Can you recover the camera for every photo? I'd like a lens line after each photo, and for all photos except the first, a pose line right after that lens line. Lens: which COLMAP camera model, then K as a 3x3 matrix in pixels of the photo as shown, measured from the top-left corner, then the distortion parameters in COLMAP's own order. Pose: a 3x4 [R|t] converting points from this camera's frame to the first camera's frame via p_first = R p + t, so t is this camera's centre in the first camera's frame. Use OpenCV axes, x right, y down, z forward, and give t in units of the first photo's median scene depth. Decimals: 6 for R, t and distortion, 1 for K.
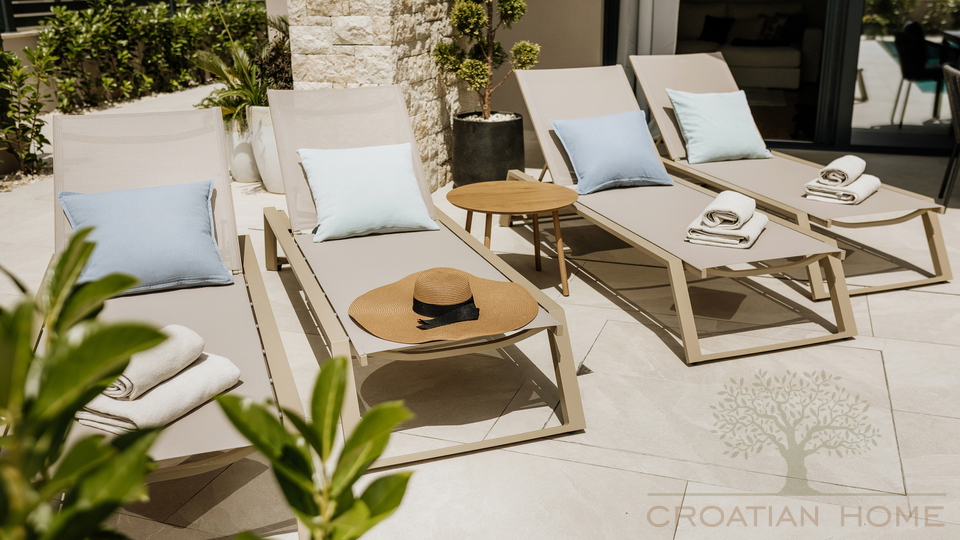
lens RADIAL K [[906.3, 0, 473.1], [0, 906.3, 268.4], [0, 0, 1]] dist [-0.009822, 0.000000]
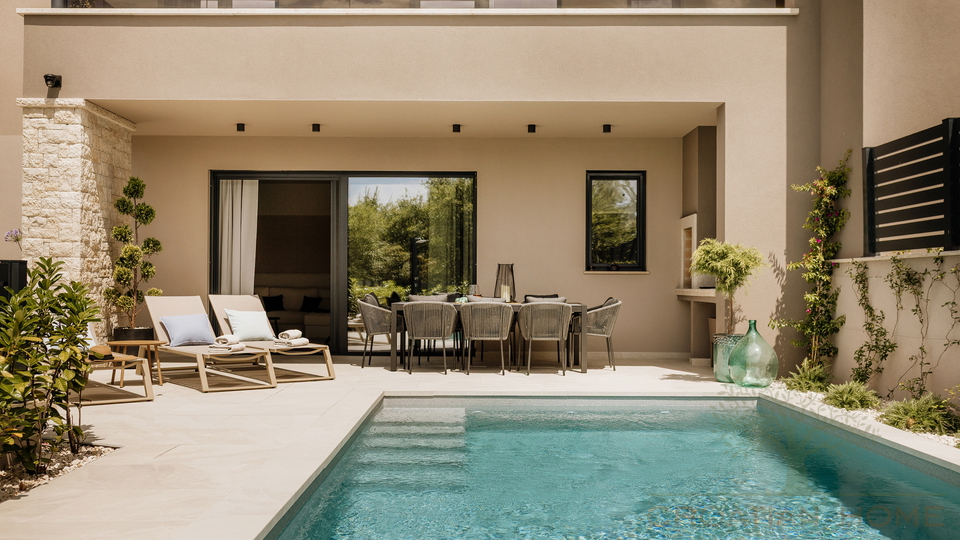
lens RADIAL K [[906.3, 0, 479.9], [0, 906.3, 278.2], [0, 0, 1]] dist [-0.009822, 0.000000]
pose [[0.941618, 0.018907, 0.336153, 0.063121], [0.087960, 0.949933, -0.299818, 0.378645], [-0.324991, 0.311882, 0.892810, -0.981486]]
